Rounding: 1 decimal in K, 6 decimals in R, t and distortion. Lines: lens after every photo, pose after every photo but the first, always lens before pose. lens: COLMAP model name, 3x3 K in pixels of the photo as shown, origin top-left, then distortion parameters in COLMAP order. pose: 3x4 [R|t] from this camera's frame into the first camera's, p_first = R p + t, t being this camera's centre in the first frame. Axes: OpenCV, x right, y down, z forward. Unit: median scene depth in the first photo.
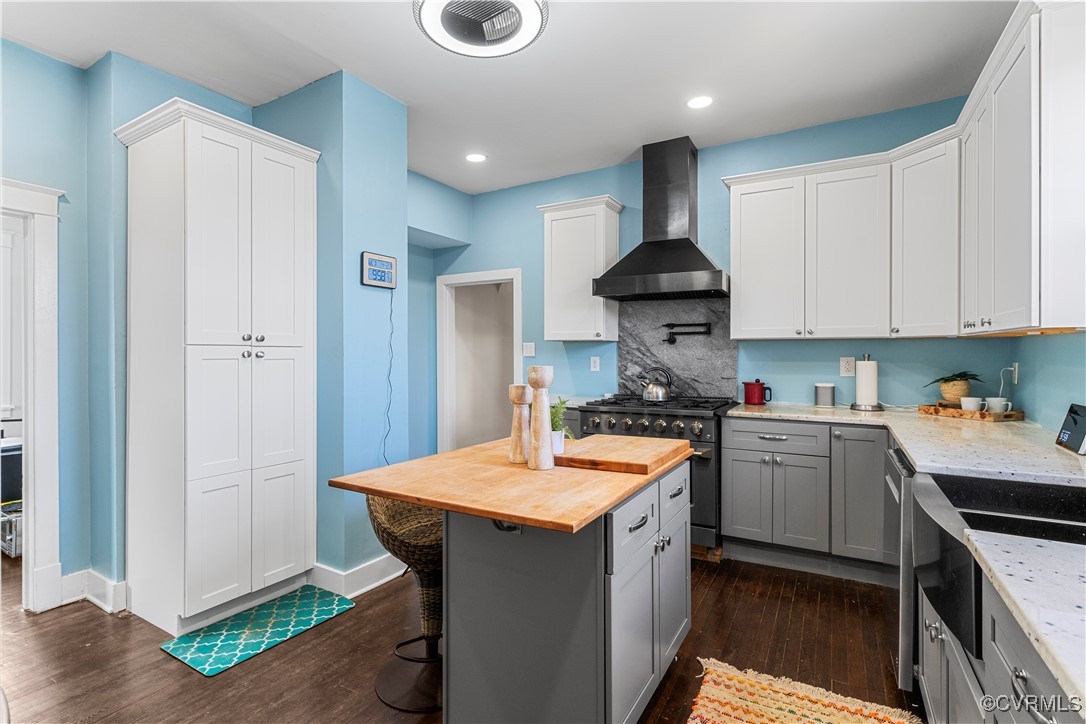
lens RADIAL K [[517.7, 0, 540.2], [0, 517.7, 357.1], [0, 0, 1]] dist [0.001514, 0.001410]
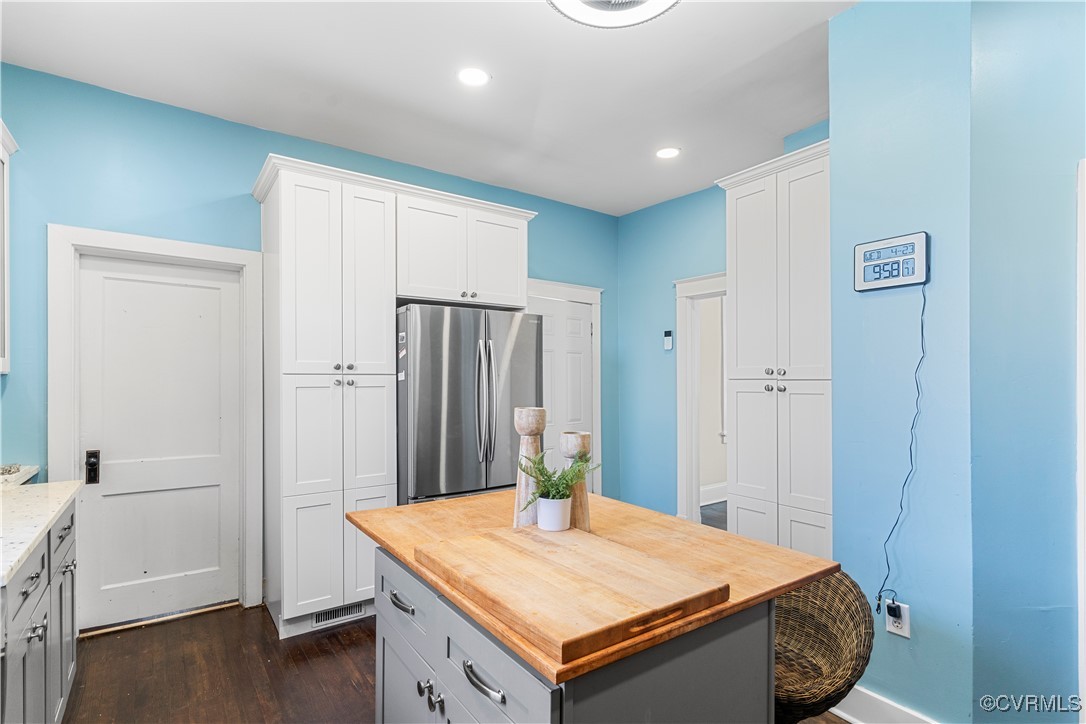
lens RADIAL K [[517.7, 0, 529.8], [0, 517.7, 382.9], [0, 0, 1]] dist [0.001514, 0.001410]
pose [[-0.422736, 0.004330, -0.906243, 0.546867], [-0.004513, 0.999966, 0.006883, -0.019933], [0.906242, 0.006999, -0.422702, 0.992791]]
